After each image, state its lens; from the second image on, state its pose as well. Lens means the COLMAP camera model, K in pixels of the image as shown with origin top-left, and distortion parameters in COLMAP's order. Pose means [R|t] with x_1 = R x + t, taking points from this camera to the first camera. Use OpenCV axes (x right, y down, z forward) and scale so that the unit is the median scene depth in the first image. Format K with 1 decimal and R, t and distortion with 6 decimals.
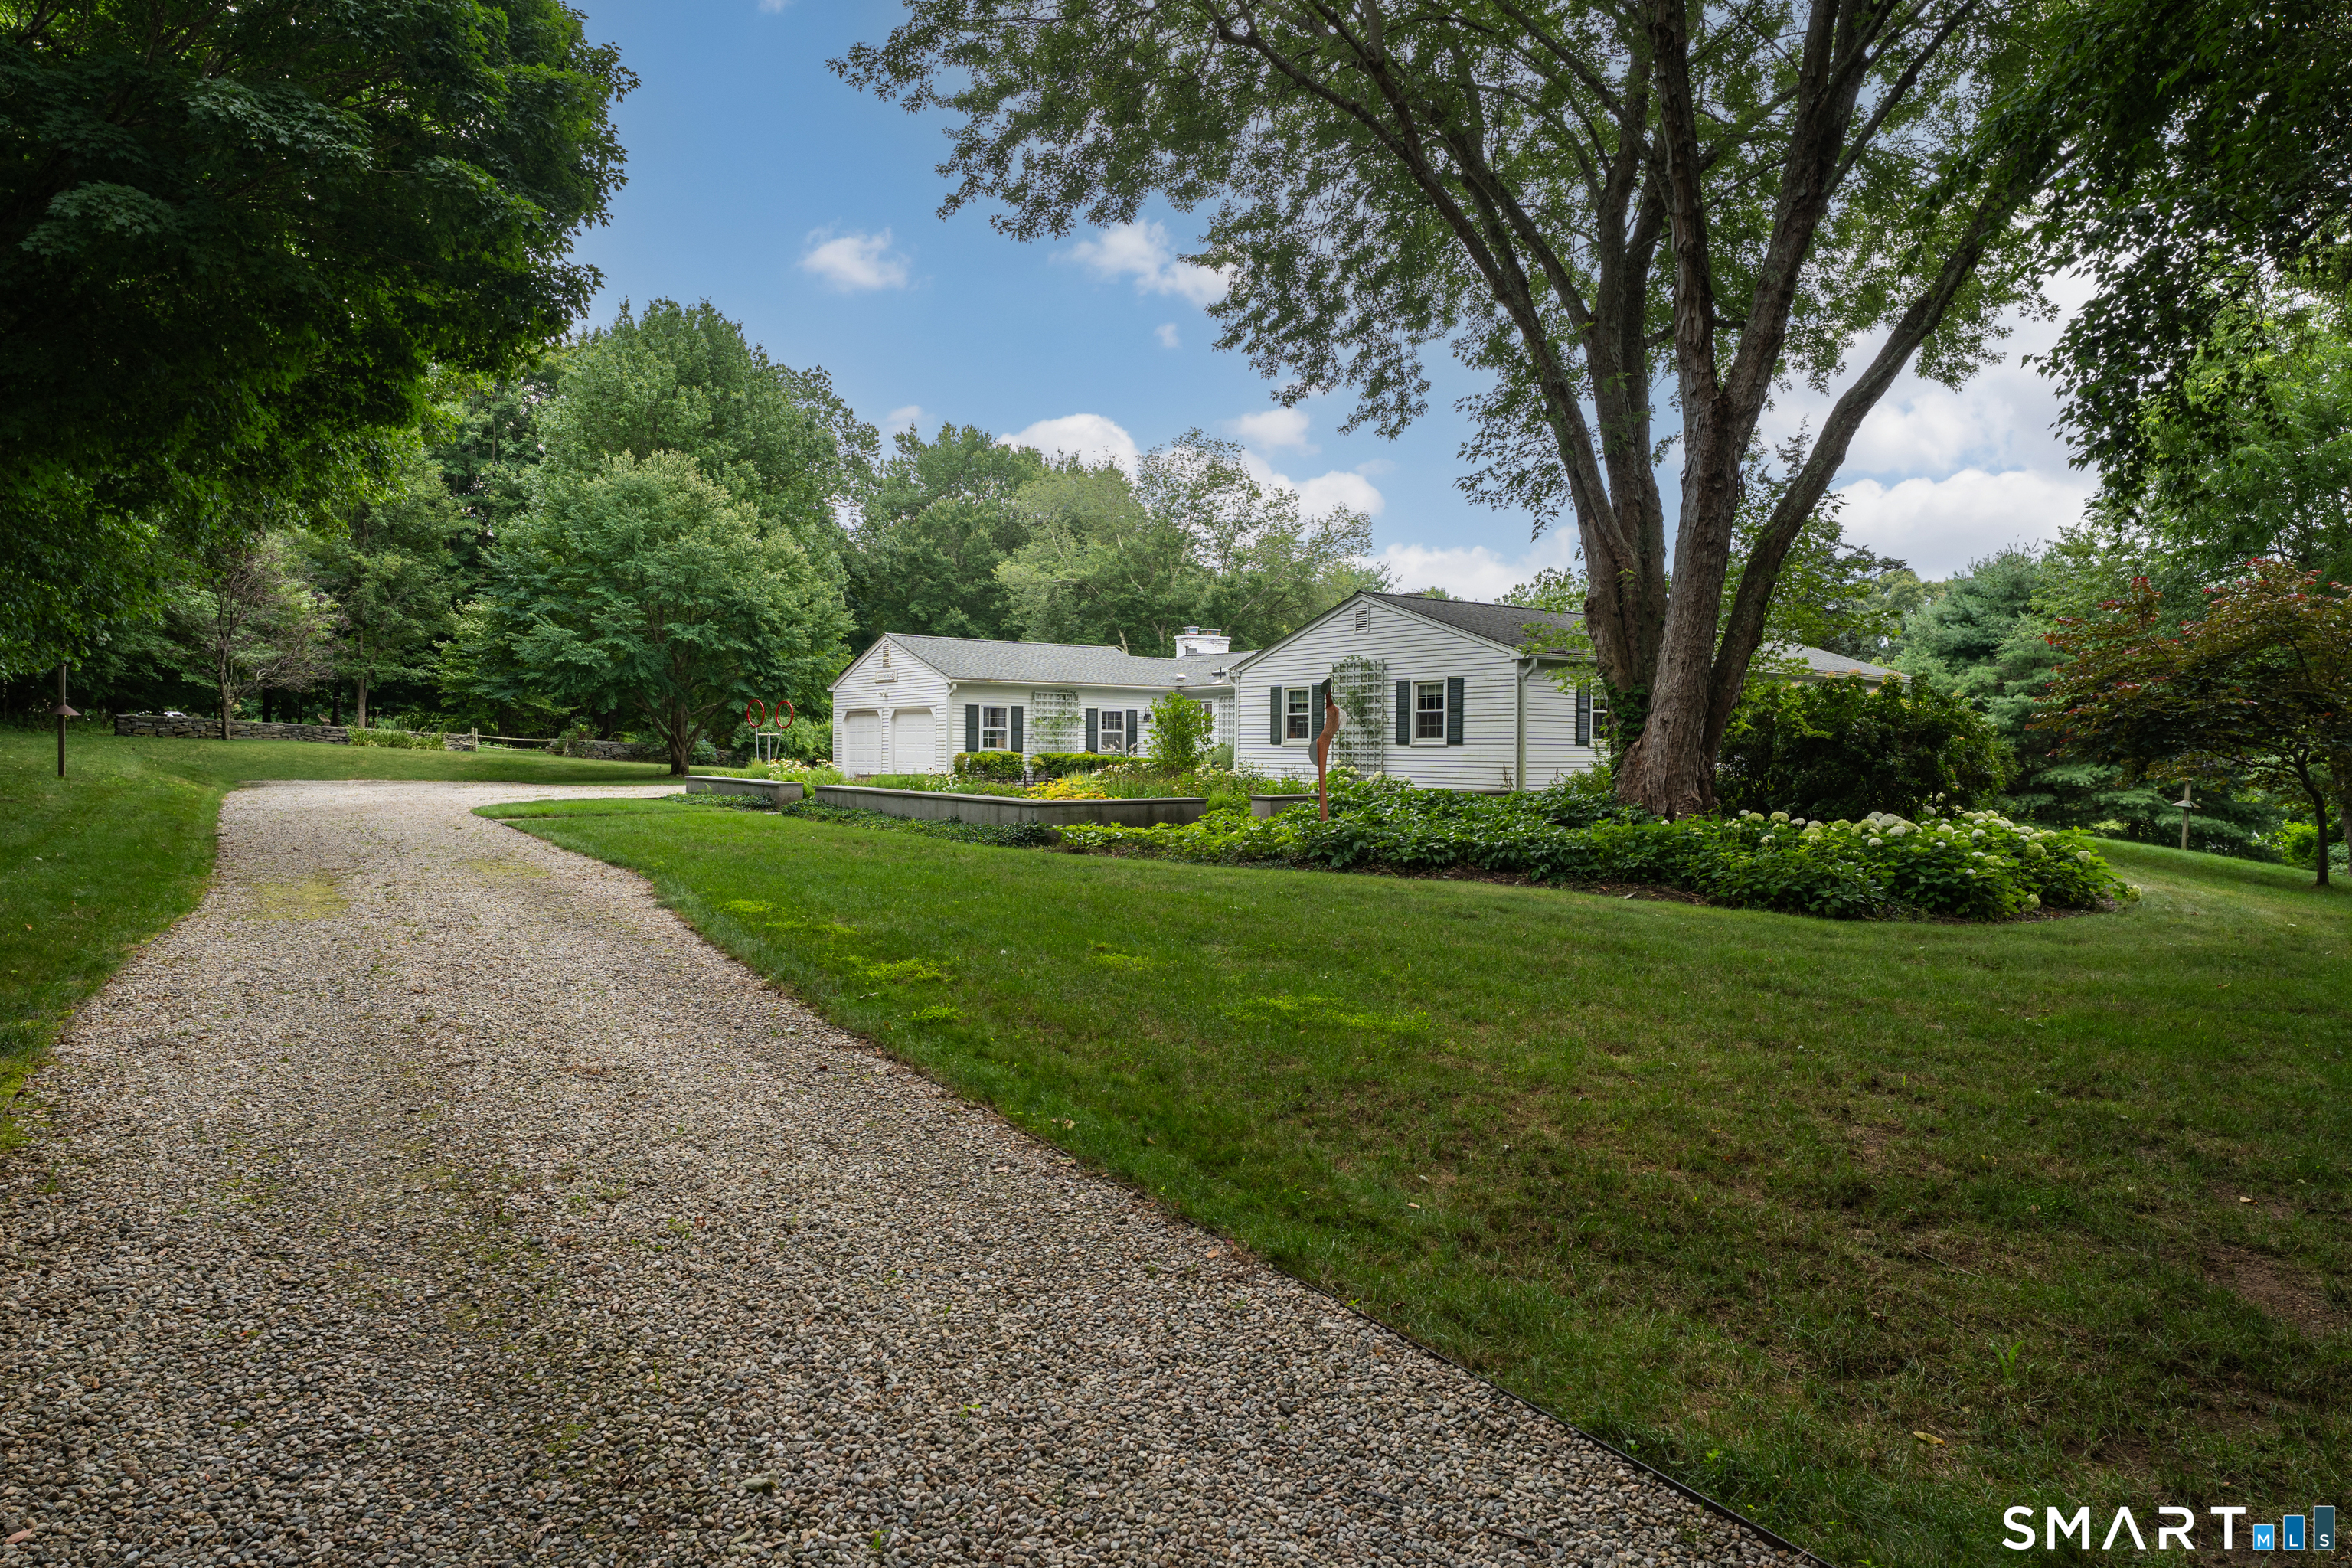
lens RADIAL K [[1357.8, 0, 1176.0], [0, 1357.8, 784.0], [0, 0, 1]] dist [0.000359, -0.000001]
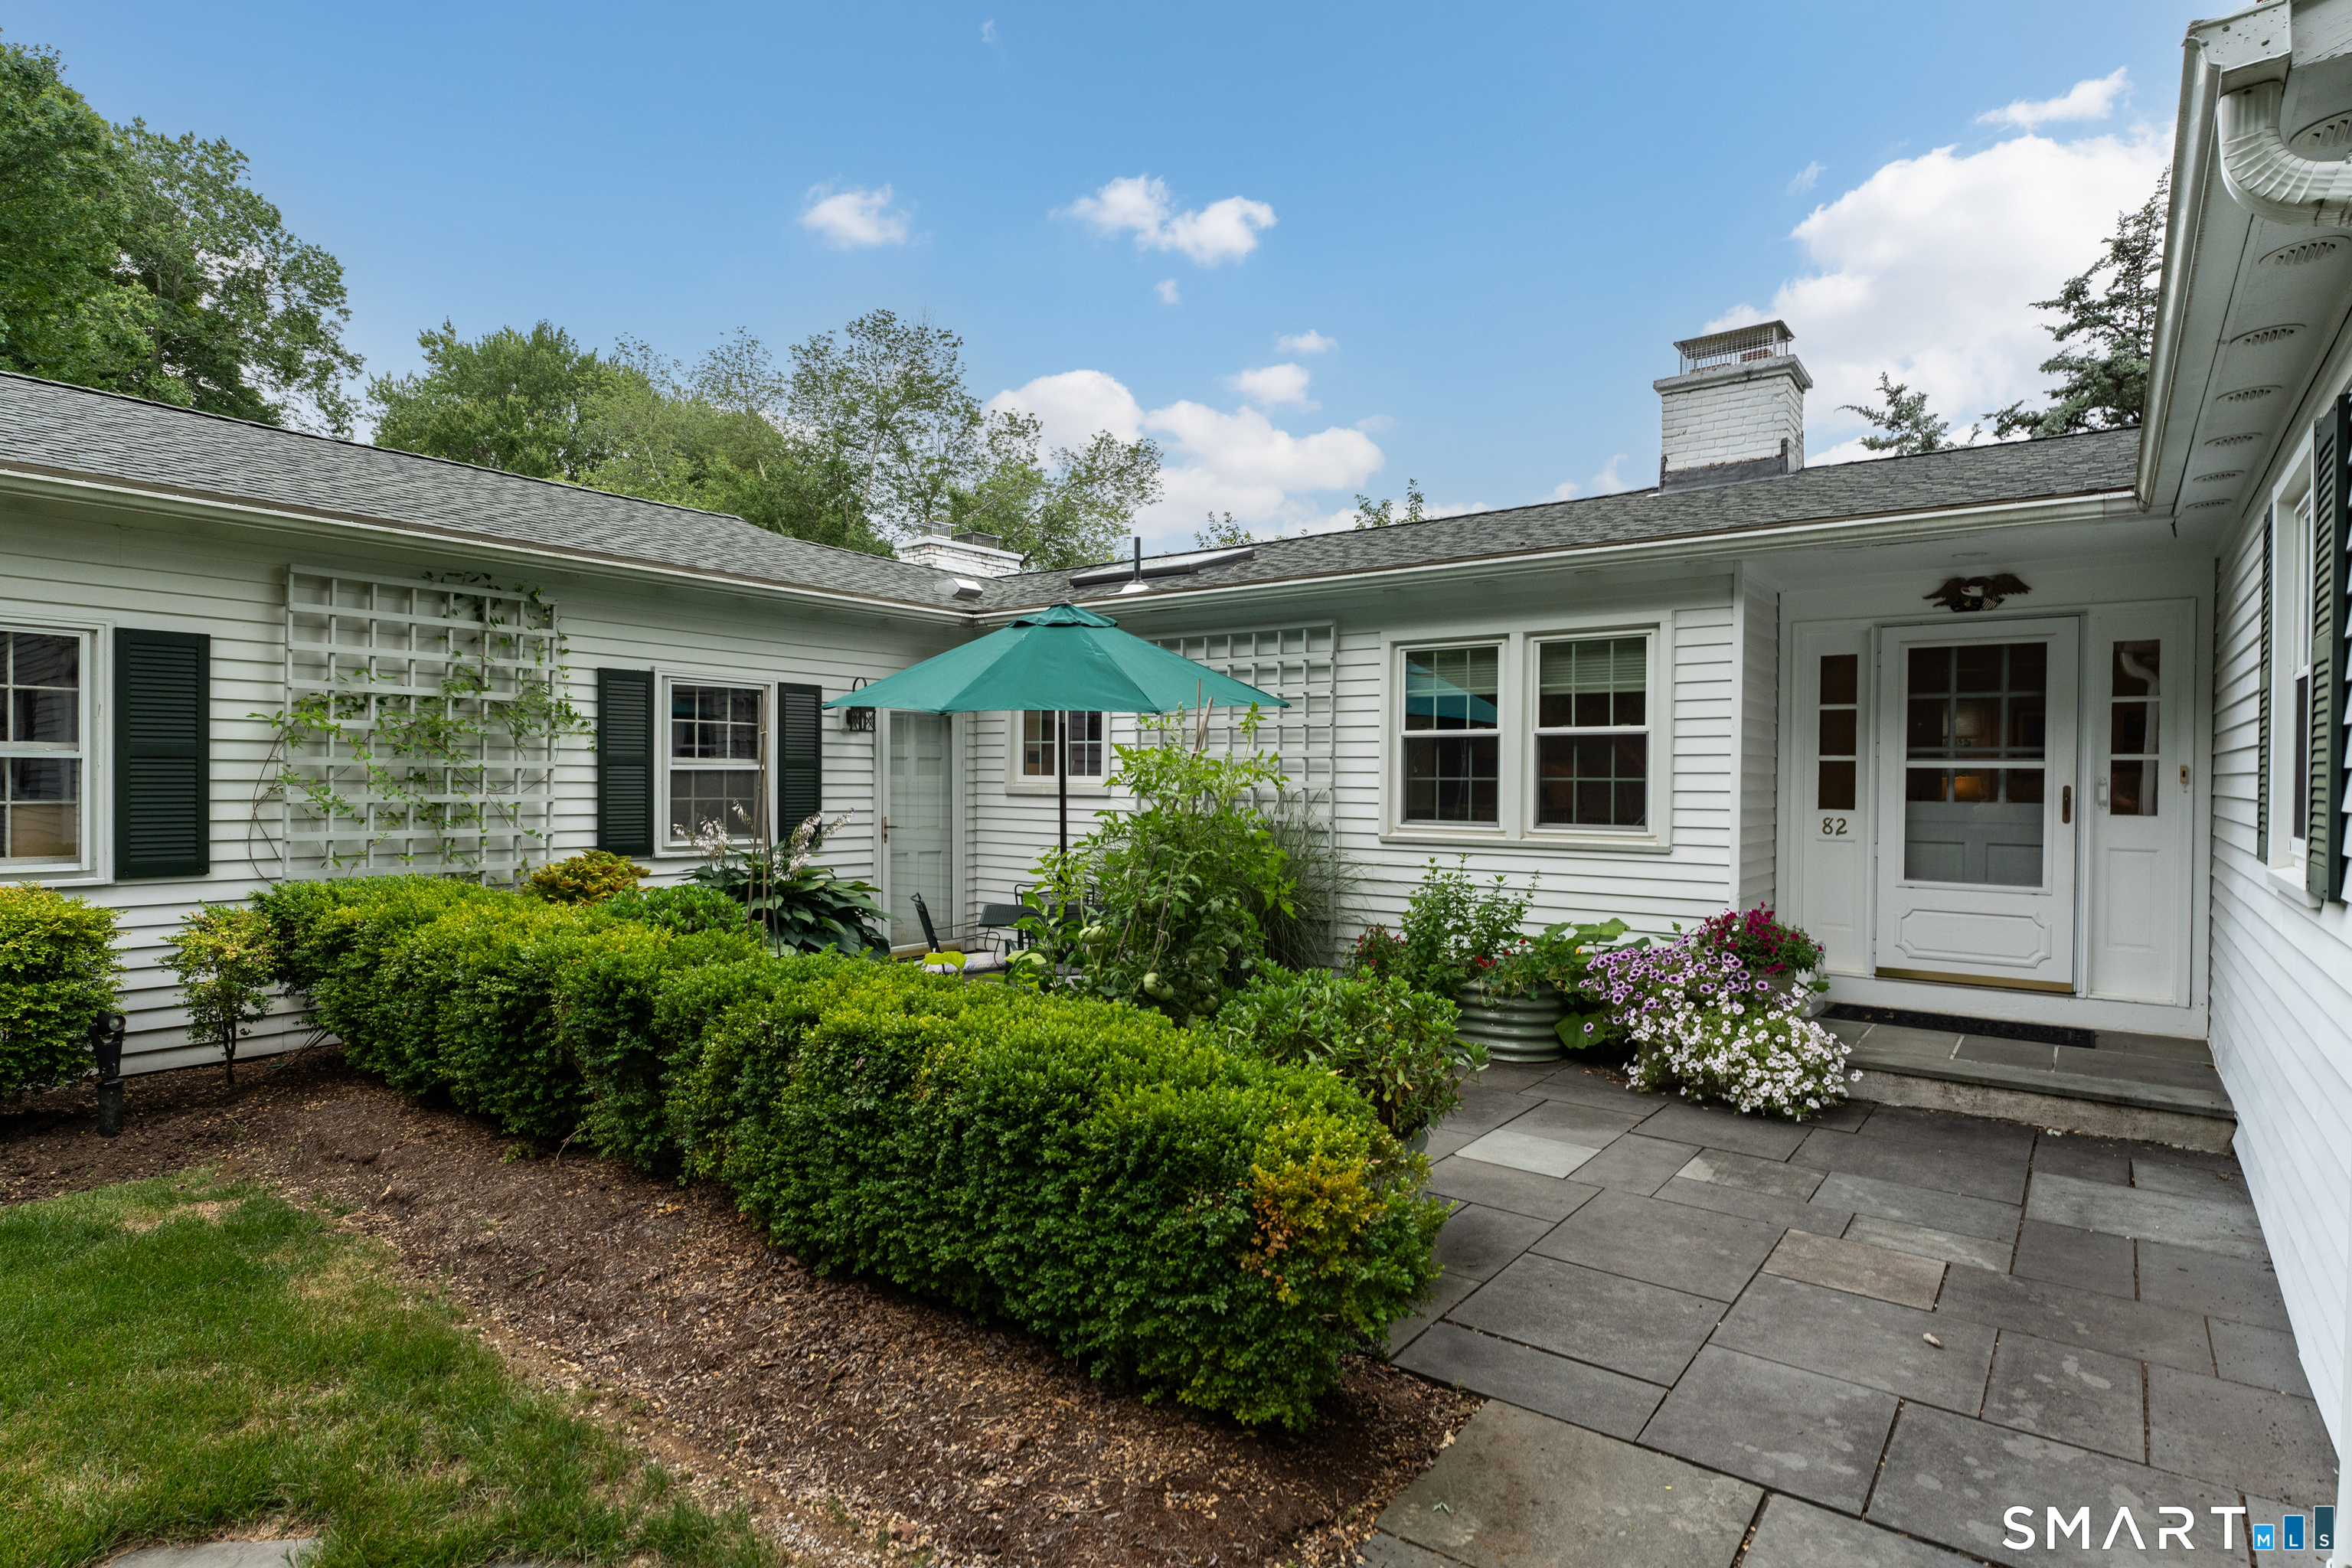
lens RADIAL K [[1190.0, 0, 1176.0], [0, 1190.0, 784.0], [0, 0, 1]] dist [0.001817, 0.000280]
pose [[0.958012, 0.001232, 0.286726, -0.015931], [0.005795, 0.999703, -0.023658, -0.016477], [-0.286670, 0.024326, 0.957720, 0.419099]]
